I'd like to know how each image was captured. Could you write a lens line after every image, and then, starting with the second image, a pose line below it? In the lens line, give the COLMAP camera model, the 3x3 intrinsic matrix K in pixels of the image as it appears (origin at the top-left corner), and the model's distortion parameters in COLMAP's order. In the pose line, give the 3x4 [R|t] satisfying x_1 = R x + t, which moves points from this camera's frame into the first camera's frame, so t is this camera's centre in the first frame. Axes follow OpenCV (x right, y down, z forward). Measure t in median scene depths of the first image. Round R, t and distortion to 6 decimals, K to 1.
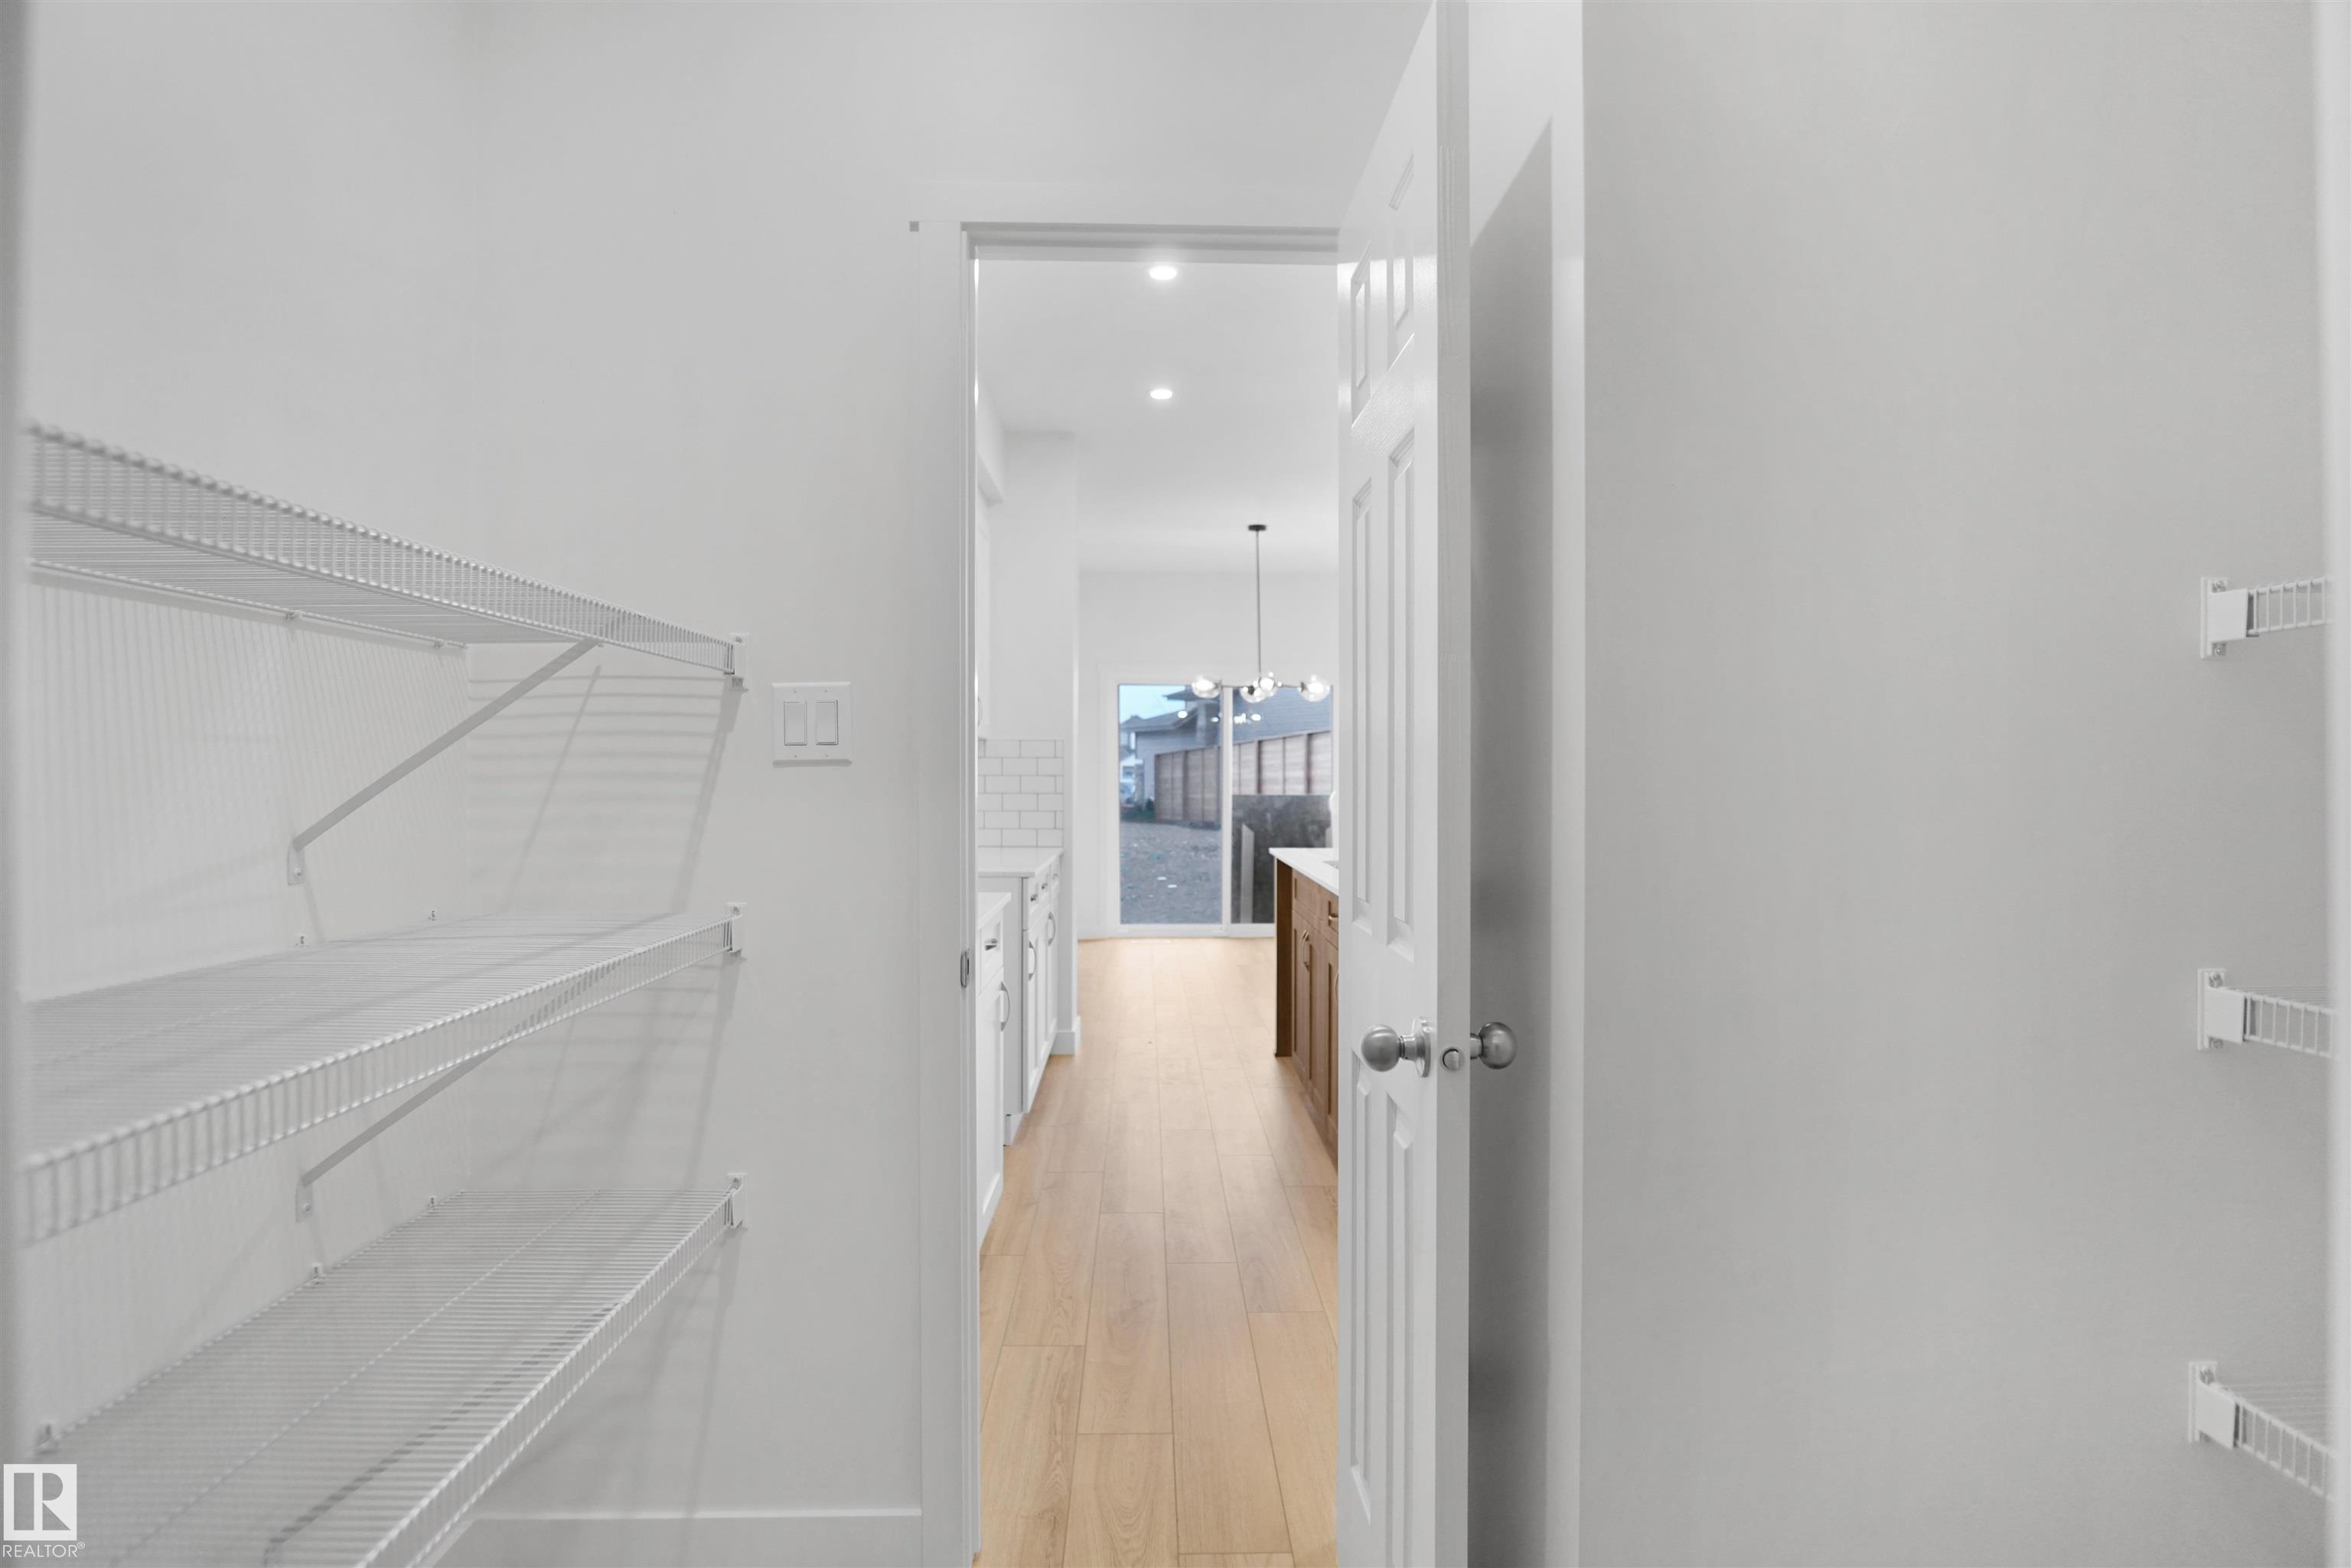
lens RADIAL K [[1283.5, 0, 1176.2], [0, 1283.5, 772.7], [0, 0, 1]] dist [-0.023563, 0.001808]
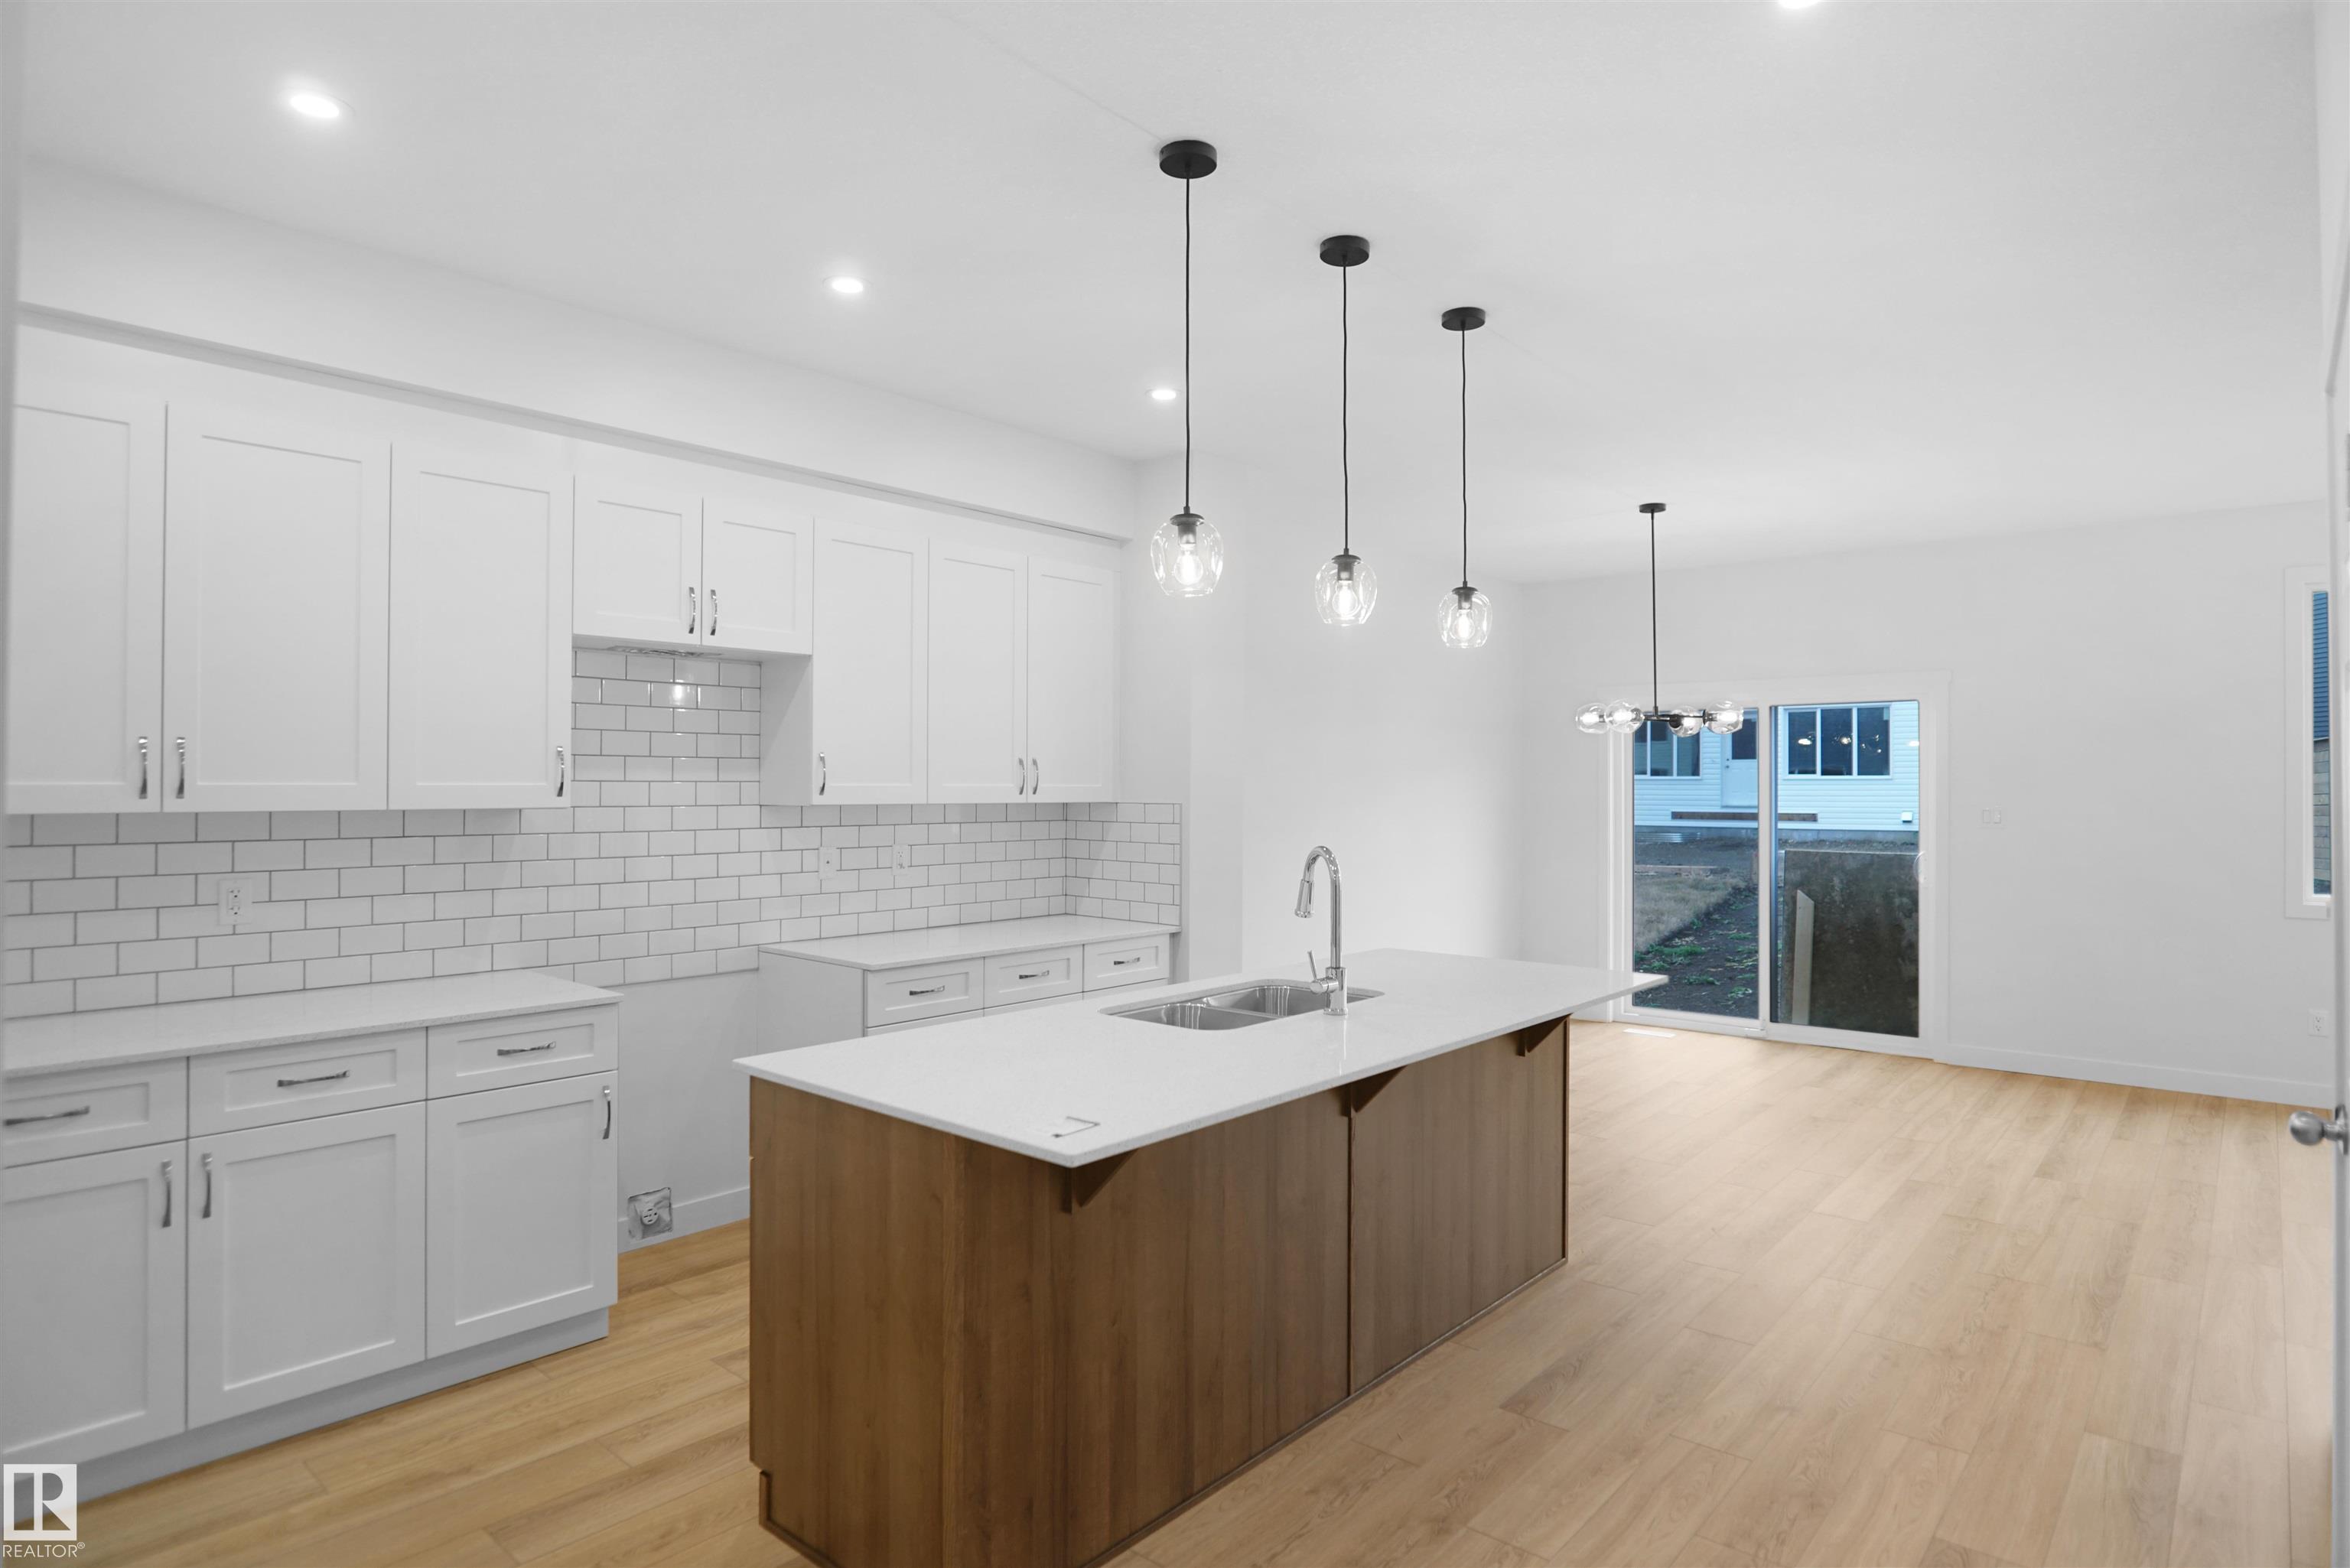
lens RADIAL K [[1300.7, 0, 1200.8], [0, 1300.7, 773.5], [0, 0, 1]] dist [-0.030673, 0.000205]
pose [[0.748976, -0.004630, -0.662581, 0.150634], [-0.000637, 0.999970, -0.007708, -0.011568], [0.662597, 0.006195, 0.748950, 0.103763]]
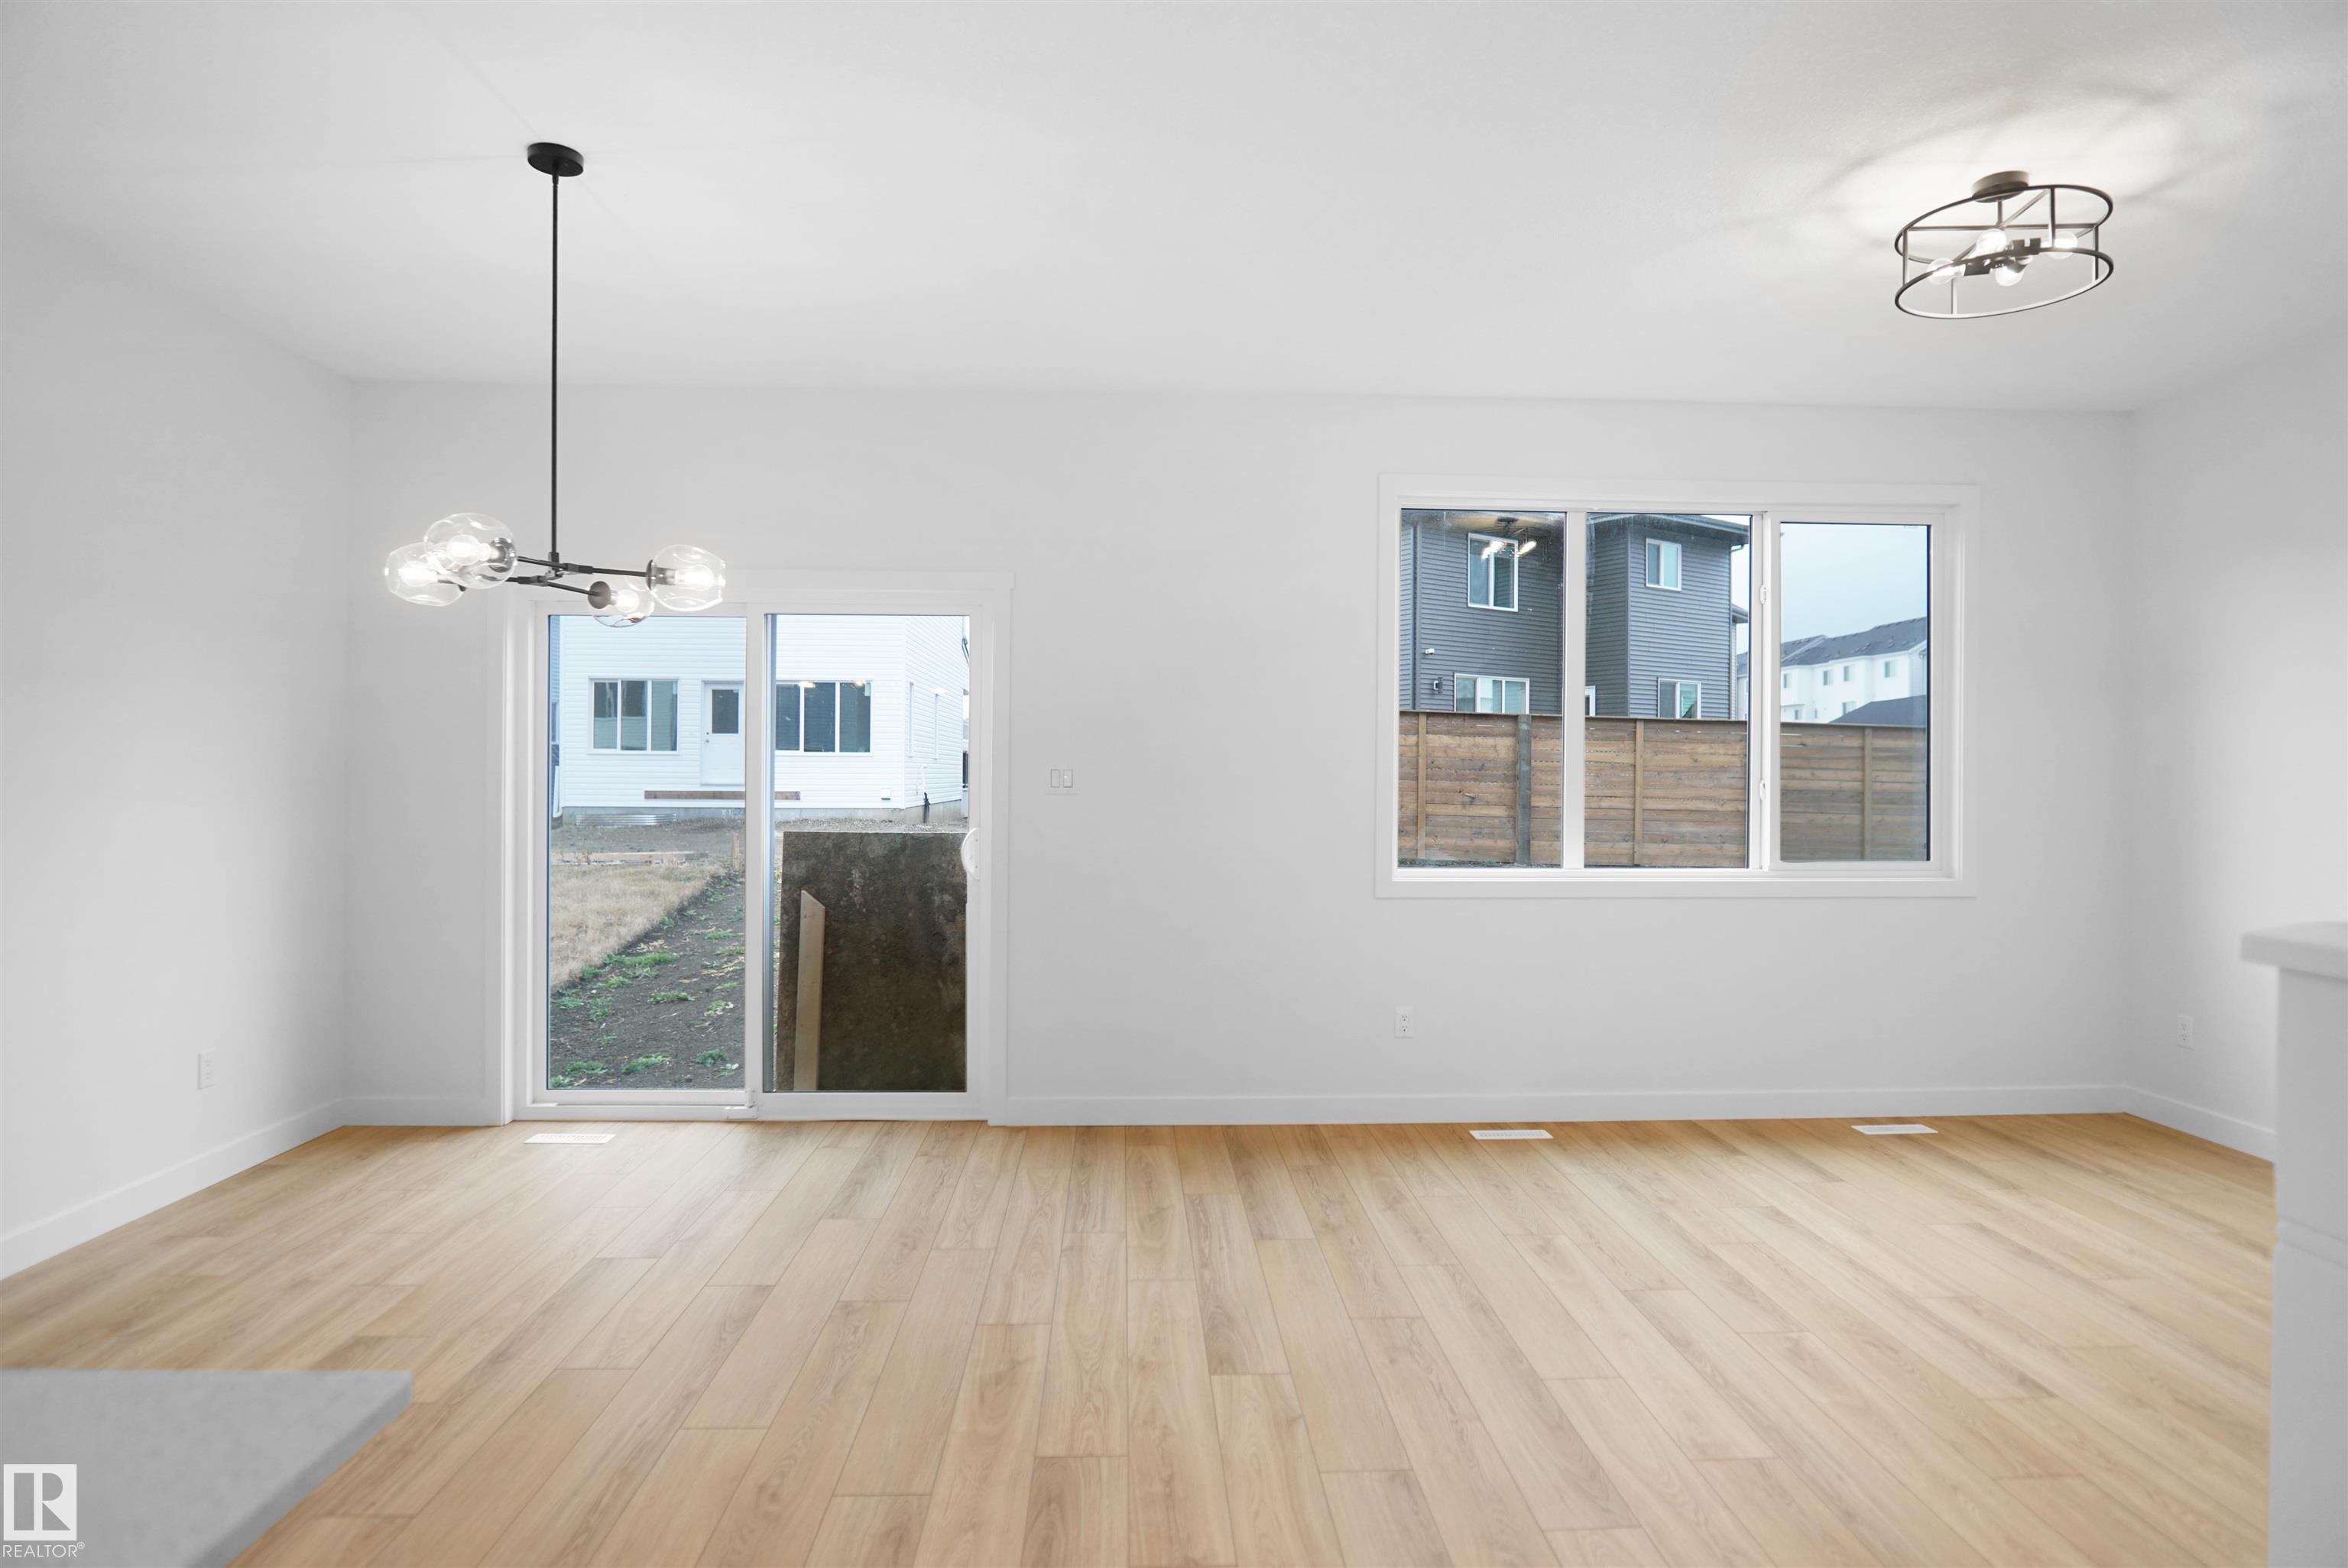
lens RADIAL K [[1281.7, 0, 1174.7], [0, 1281.7, 772.7], [0, 0, 1]] dist [-0.023563, 0.001808]
pose [[0.999915, 0.006095, 0.011560, 0.099663], [-0.006120, 0.999979, 0.002074, -0.004494], [-0.011547, -0.002145, 0.999931, 0.254177]]
